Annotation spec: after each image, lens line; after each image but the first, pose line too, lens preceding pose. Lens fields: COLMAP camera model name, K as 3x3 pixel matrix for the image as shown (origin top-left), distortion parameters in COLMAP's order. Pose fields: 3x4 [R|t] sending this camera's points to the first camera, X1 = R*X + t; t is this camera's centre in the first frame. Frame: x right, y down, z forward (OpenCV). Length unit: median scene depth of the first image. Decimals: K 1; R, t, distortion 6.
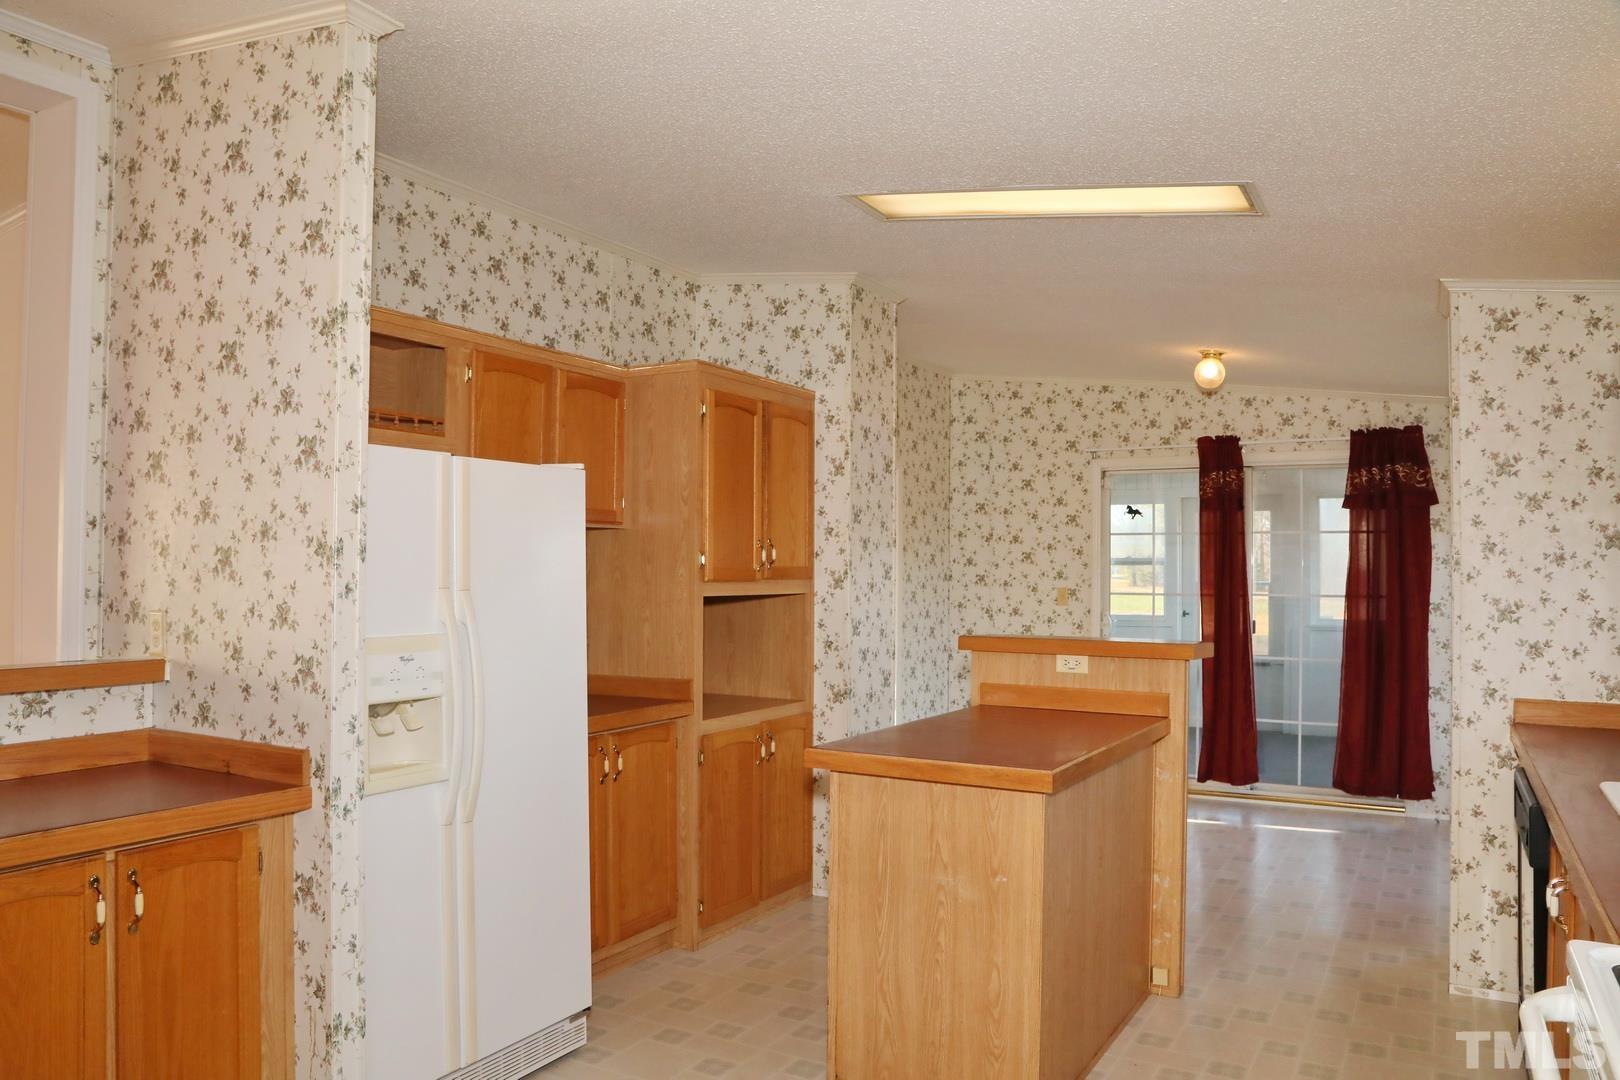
lens RADIAL K [[1206.6, 0, 810.0], [0, 1206.6, 540.0], [0, 0, 1]] dist [-0.117518, 0.083822]
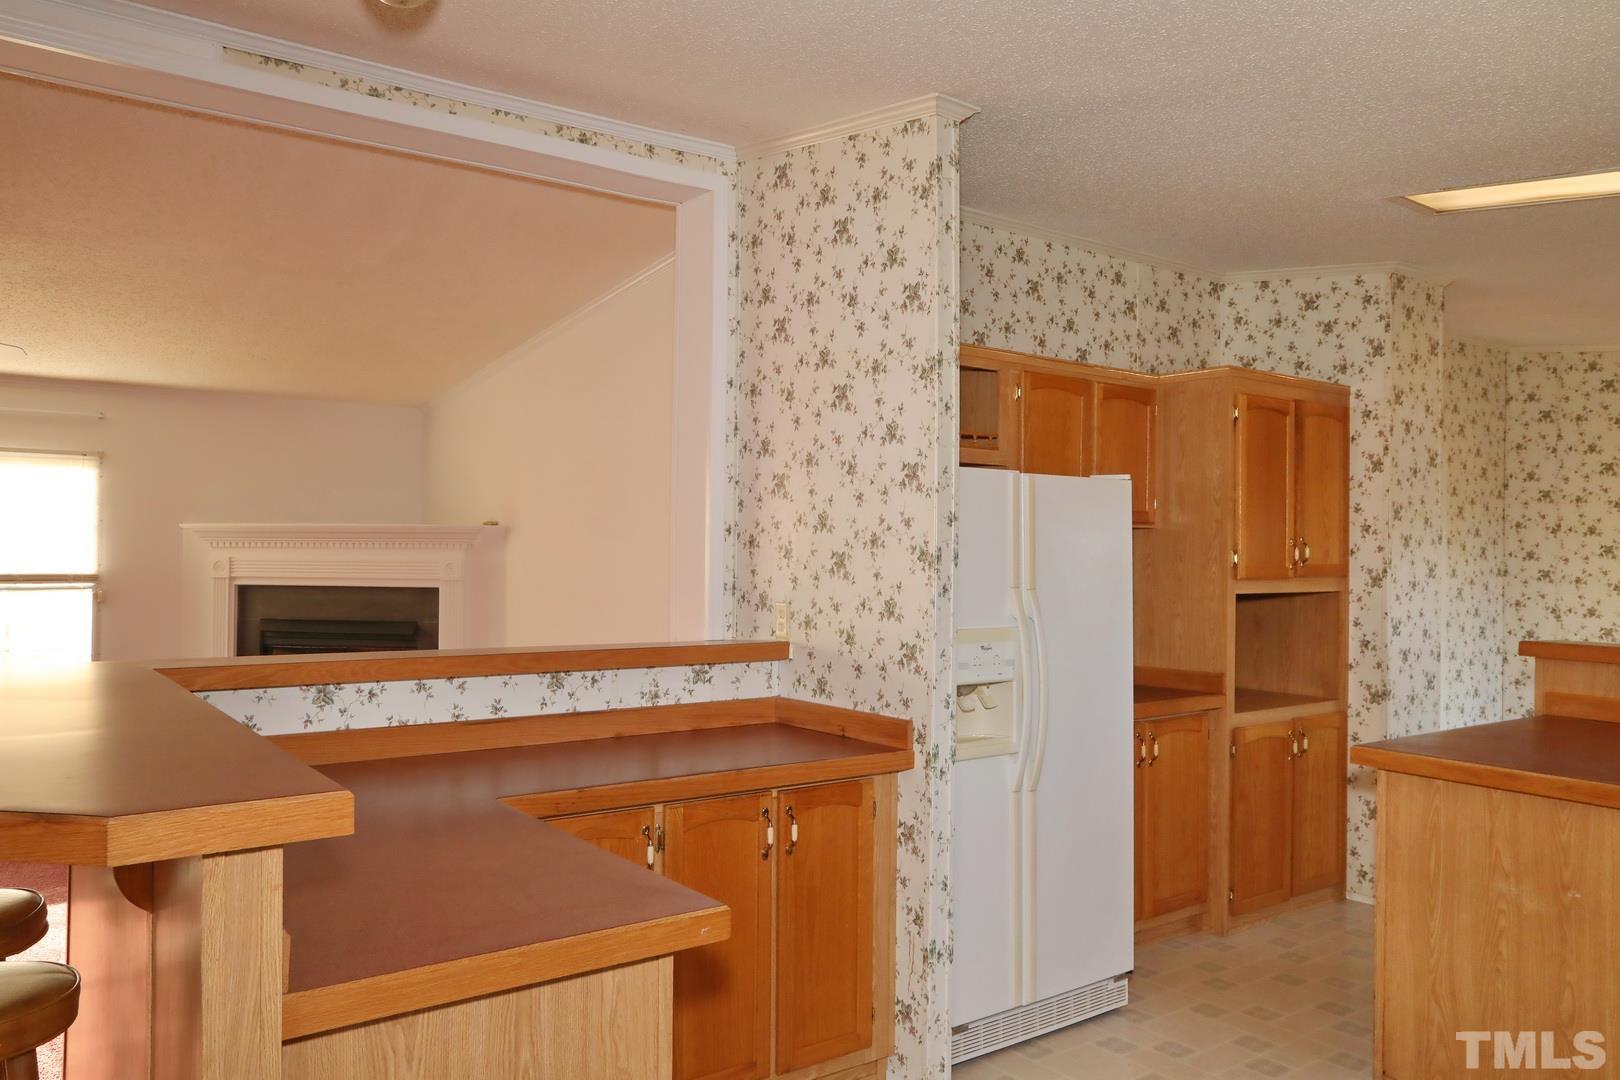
lens RADIAL K [[1183.7, 0, 810.0], [0, 1183.7, 540.0], [0, 0, 1]] dist [-0.050609, 0.073991]
pose [[0.913832, 0.002162, -0.406088, -0.019450], [0.001700, 0.999957, 0.009148, -0.015435], [0.406090, -0.009050, 0.913788, -0.121212]]
